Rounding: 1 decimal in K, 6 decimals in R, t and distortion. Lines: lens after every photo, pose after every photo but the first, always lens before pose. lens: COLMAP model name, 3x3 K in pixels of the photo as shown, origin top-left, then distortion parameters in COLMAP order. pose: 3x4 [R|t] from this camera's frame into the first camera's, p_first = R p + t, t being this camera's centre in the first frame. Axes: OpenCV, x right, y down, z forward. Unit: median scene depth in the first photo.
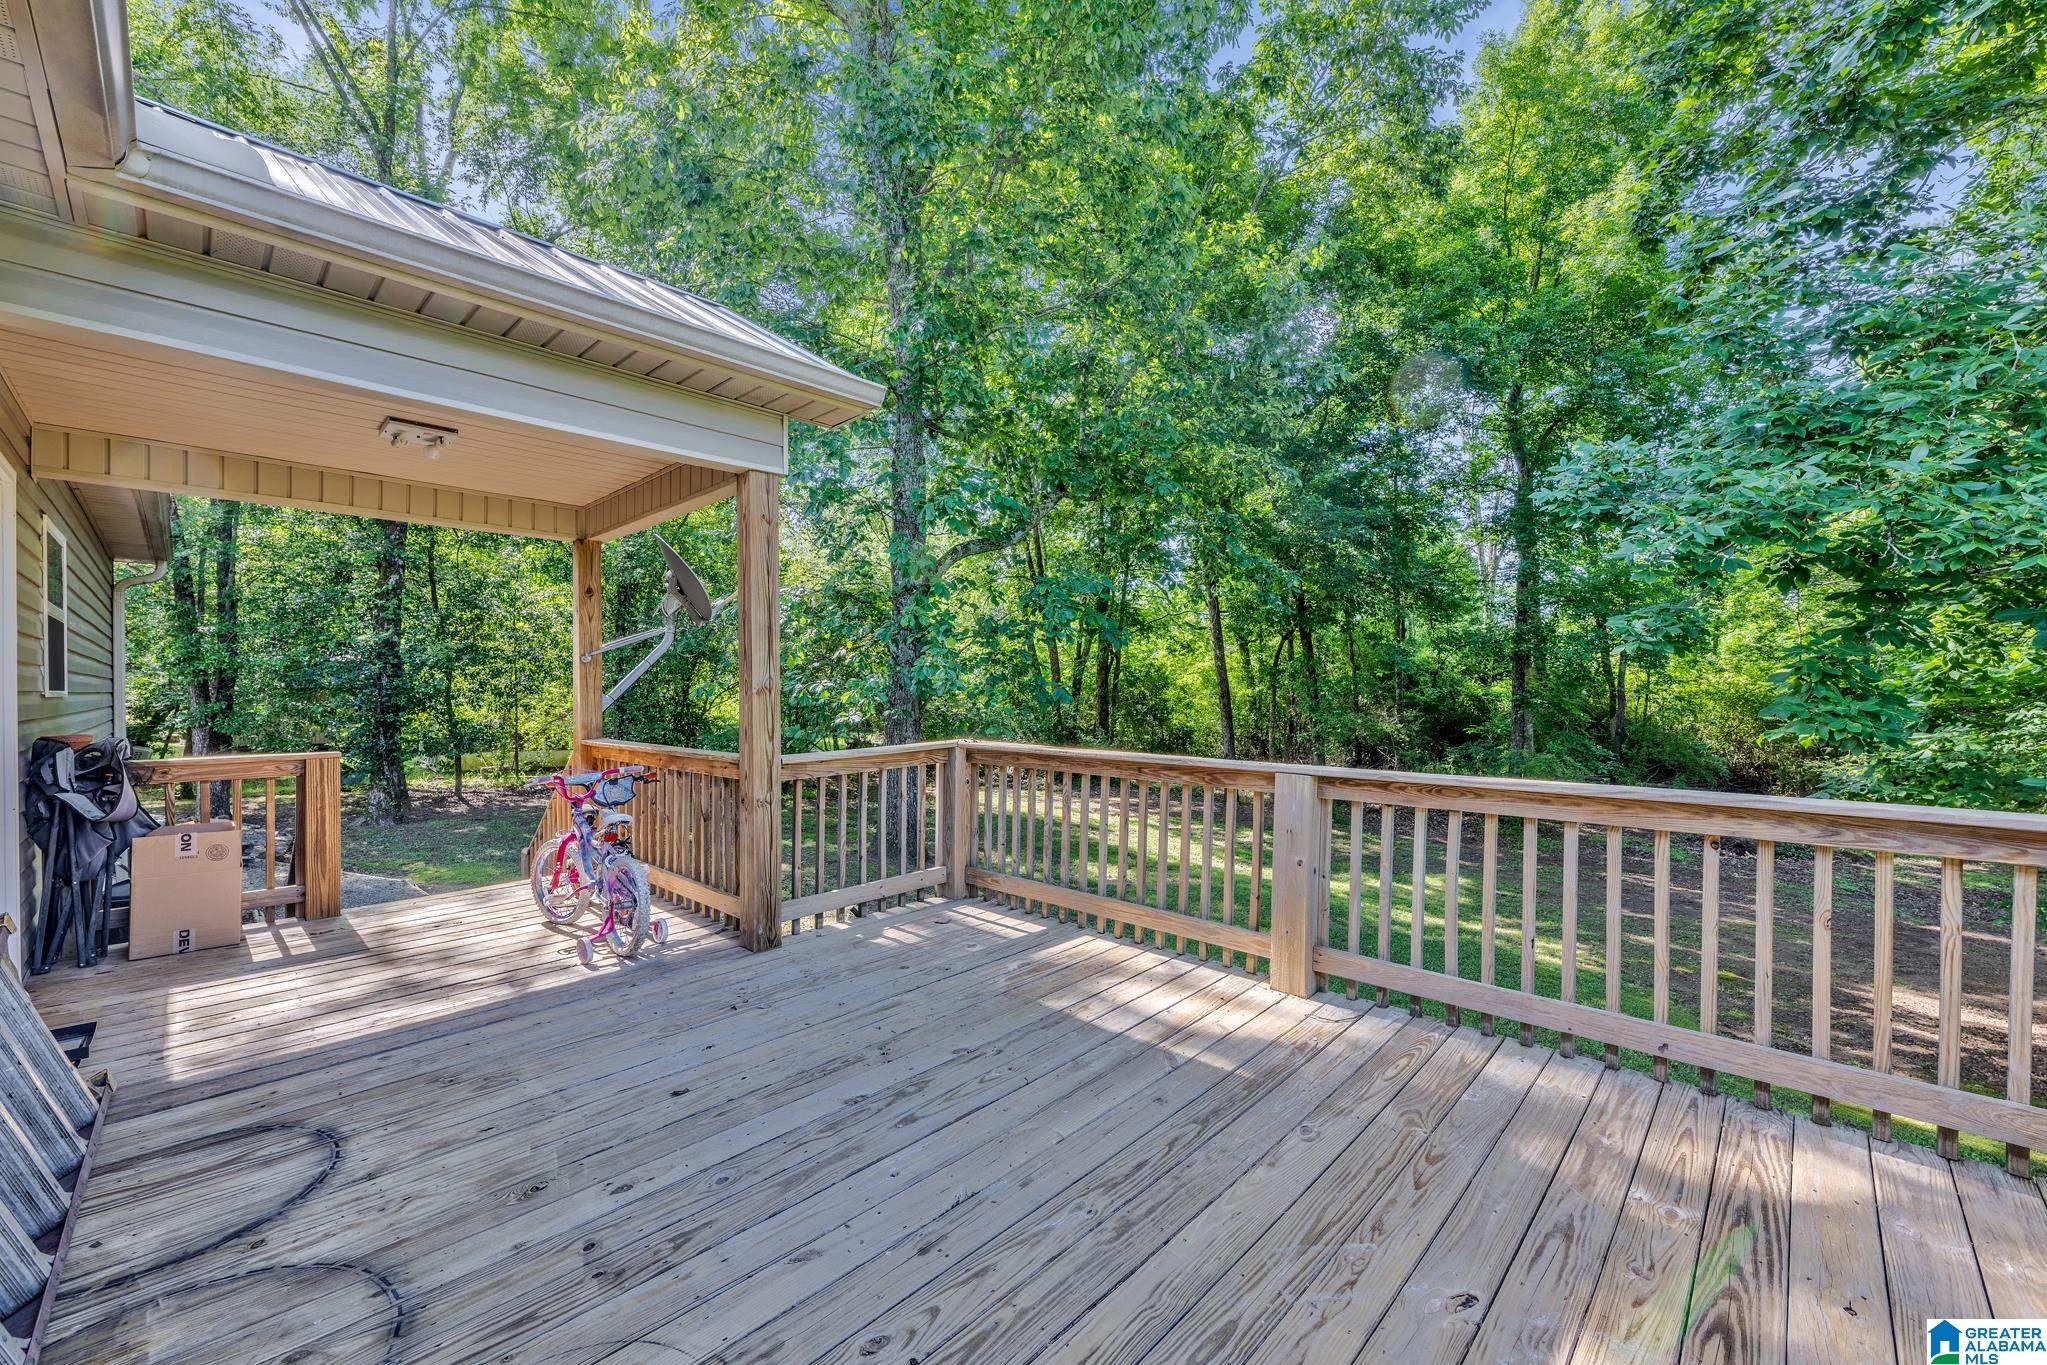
lens RADIAL K [[803.7, 0, 1035.8], [0, 803.7, 689.0], [0, 0, 1]] dist [-0.013778, 0.000205]
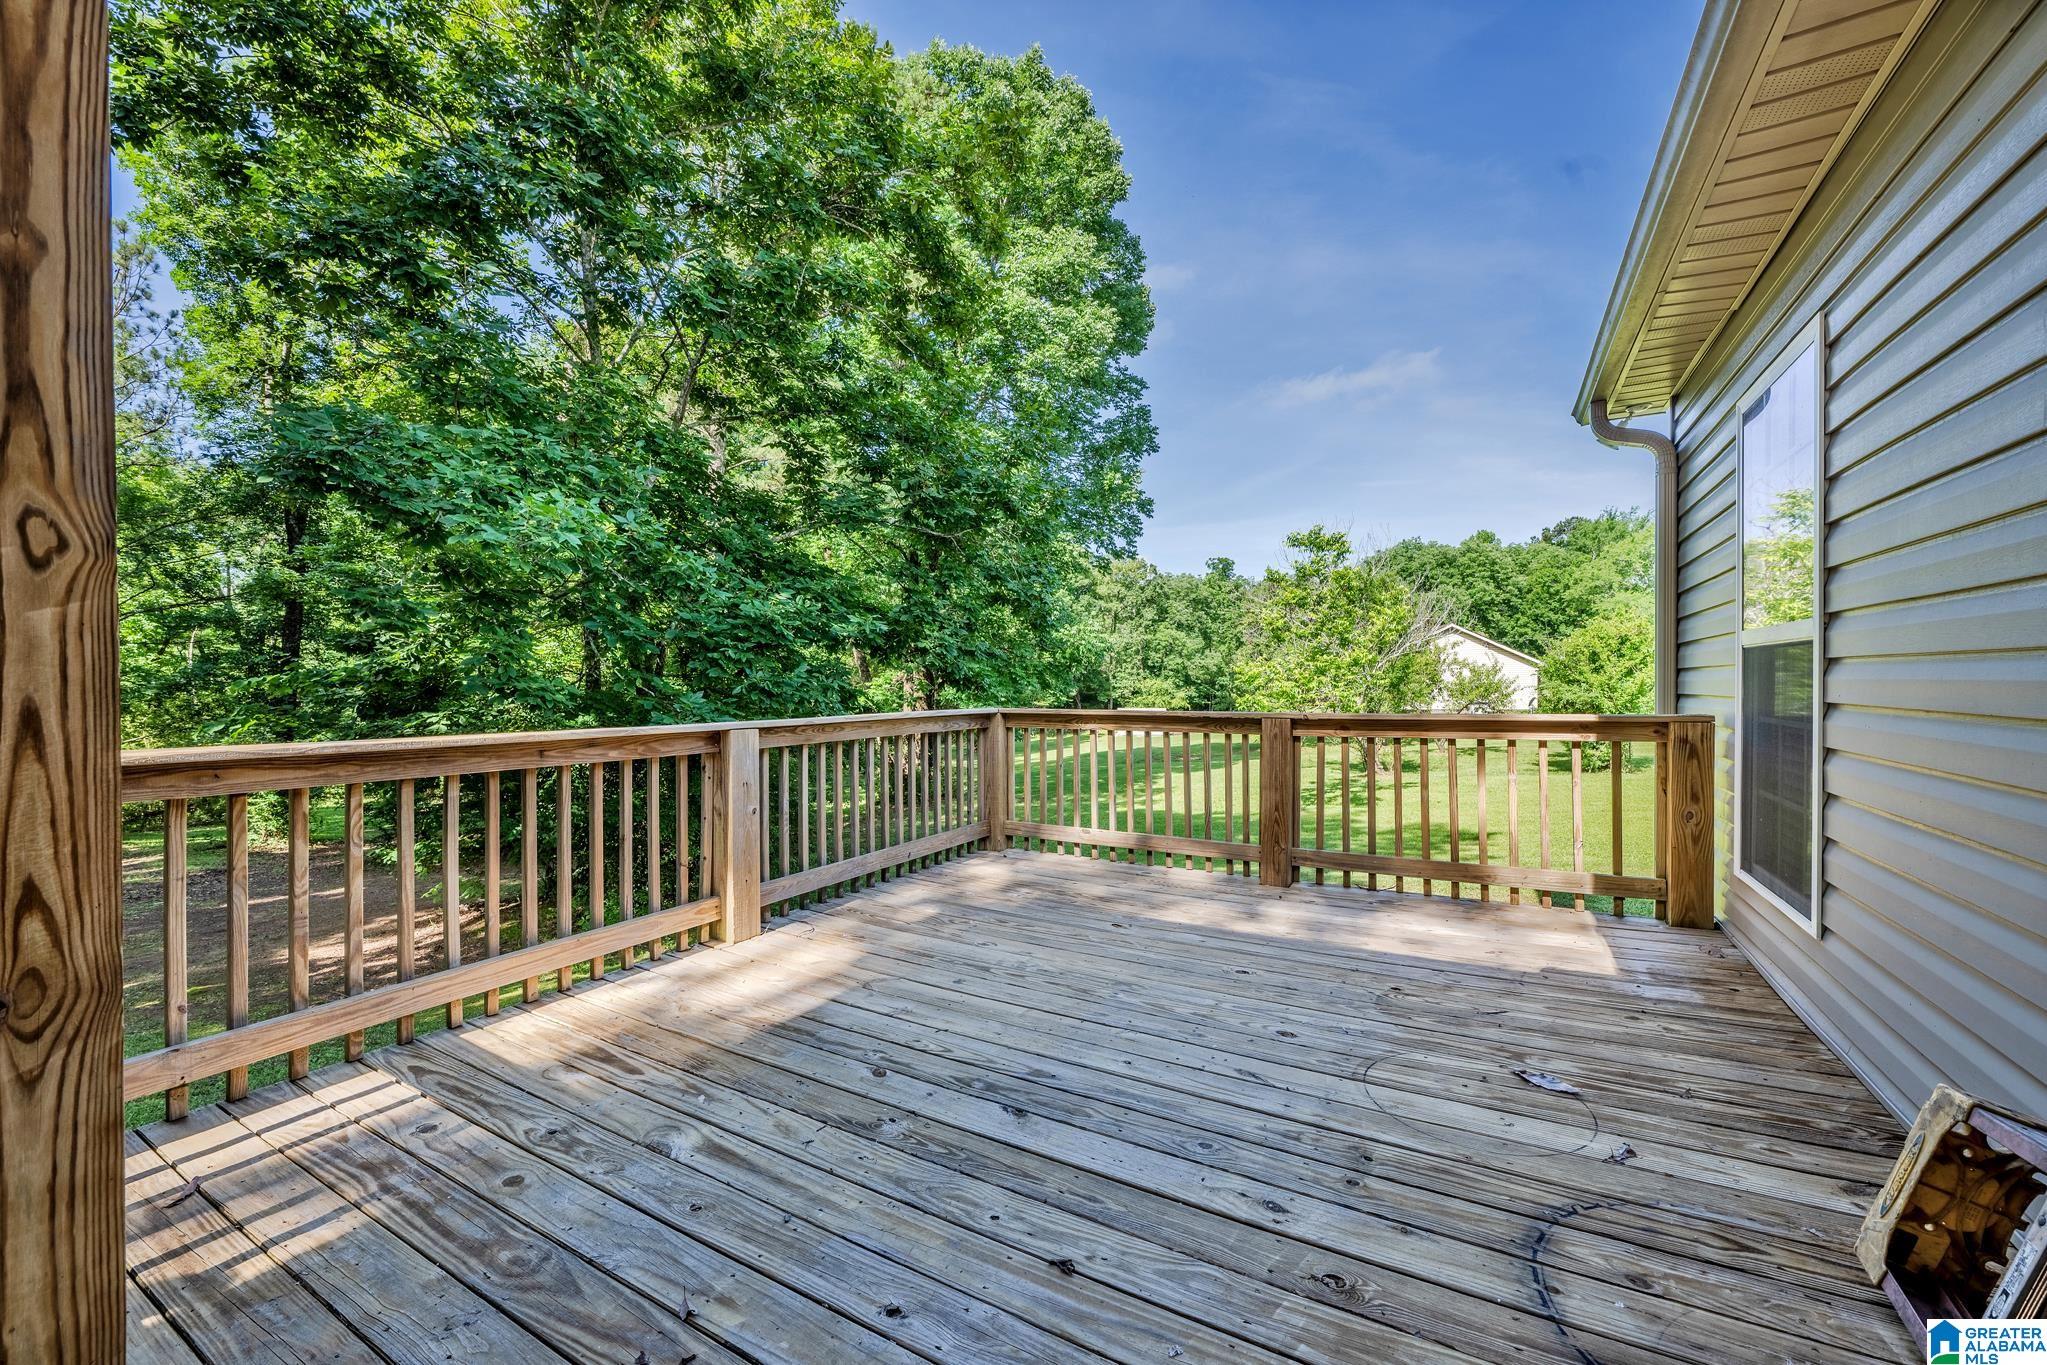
lens RADIAL K [[803.7, 0, 1028.8], [0, 803.7, 685.7], [0, 0, 1]] dist [-0.013778, 0.000205]
pose [[-0.233892, 0.001100, 0.972262, -0.789314], [0.018014, 0.999833, 0.003202, 0.055484], [-0.972096, 0.018263, -0.233873, 0.896762]]
